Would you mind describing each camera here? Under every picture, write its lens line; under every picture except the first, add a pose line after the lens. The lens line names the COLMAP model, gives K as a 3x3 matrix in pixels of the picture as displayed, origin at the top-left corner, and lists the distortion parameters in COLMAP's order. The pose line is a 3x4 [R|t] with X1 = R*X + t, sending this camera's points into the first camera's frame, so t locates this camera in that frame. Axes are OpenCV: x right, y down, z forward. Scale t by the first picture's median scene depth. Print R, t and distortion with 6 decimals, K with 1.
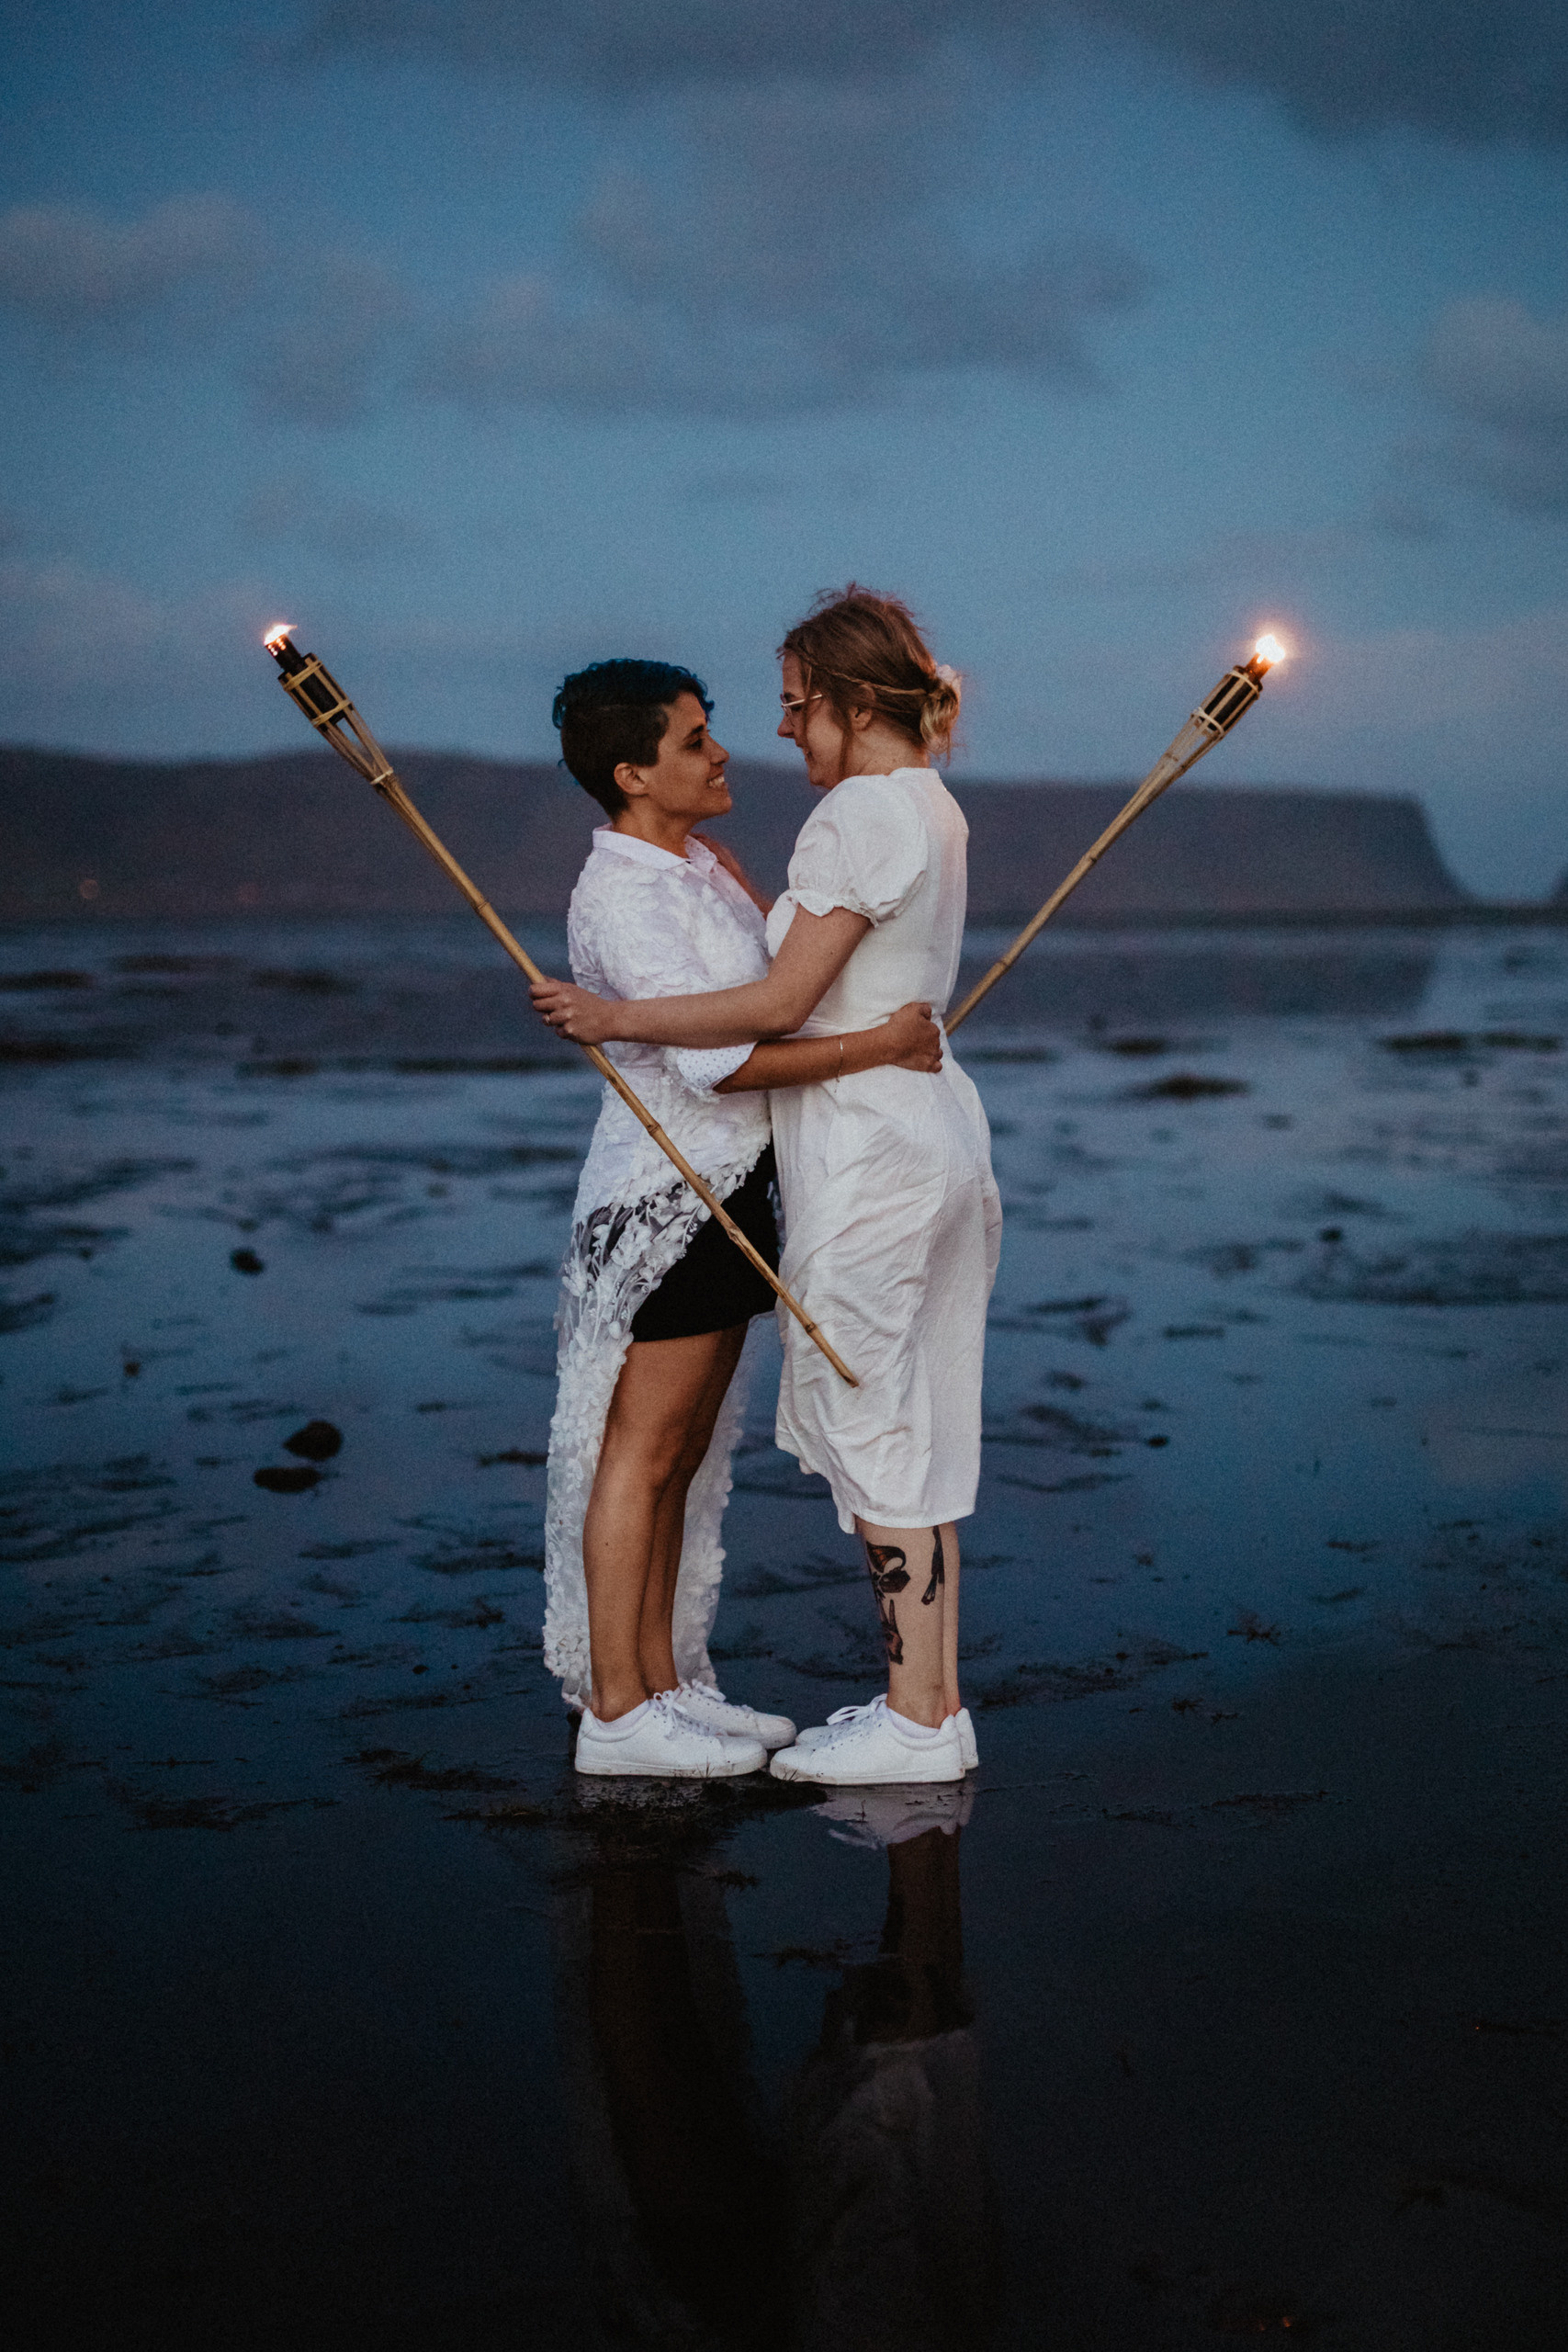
lens RADIAL K [[4253.0, 0, 784.0], [0, 4253.0, 1176.0], [0, 0, 1]] dist [-0.118192, -0.007512]
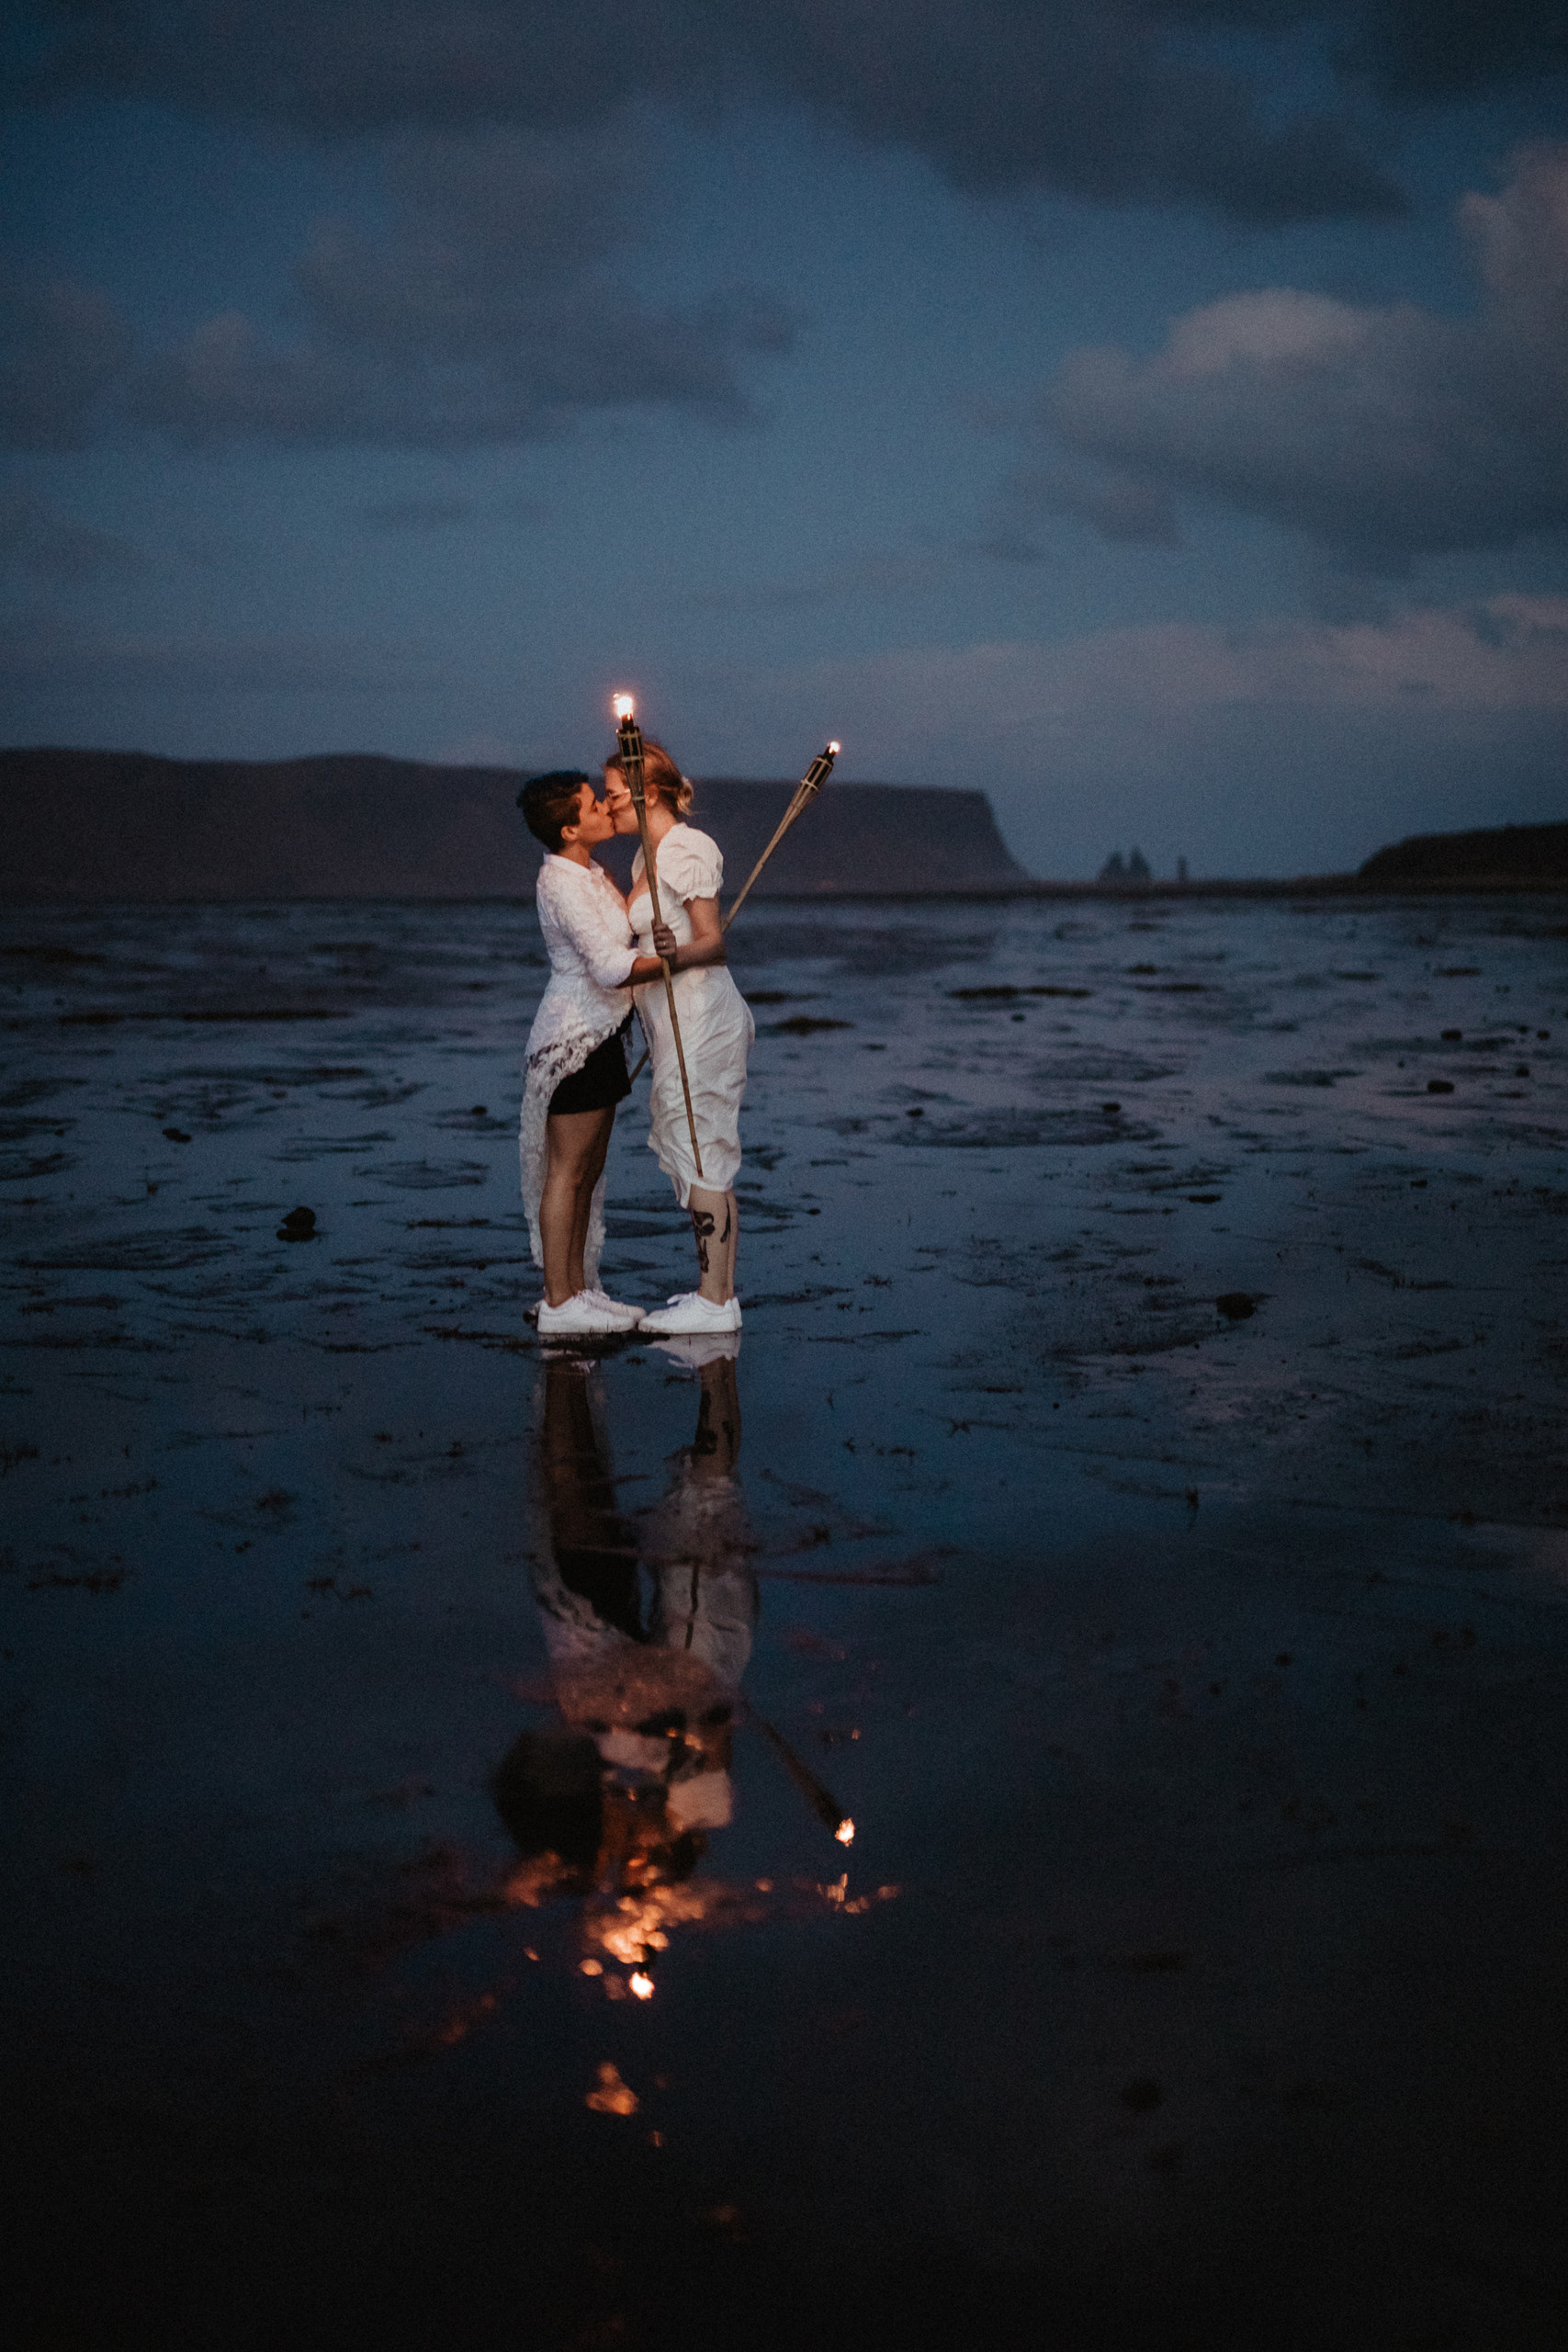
lens RADIAL K [[4253.0, 0, 784.0], [0, 4253.0, 1176.0], [0, 0, 1]] dist [-0.118192, -0.007512]
pose [[0.995126, -0.009285, 0.098178, -0.089269], [0.008819, 0.999948, 0.005178, 0.040694], [-0.098221, -0.004287, 0.995155, -0.674399]]
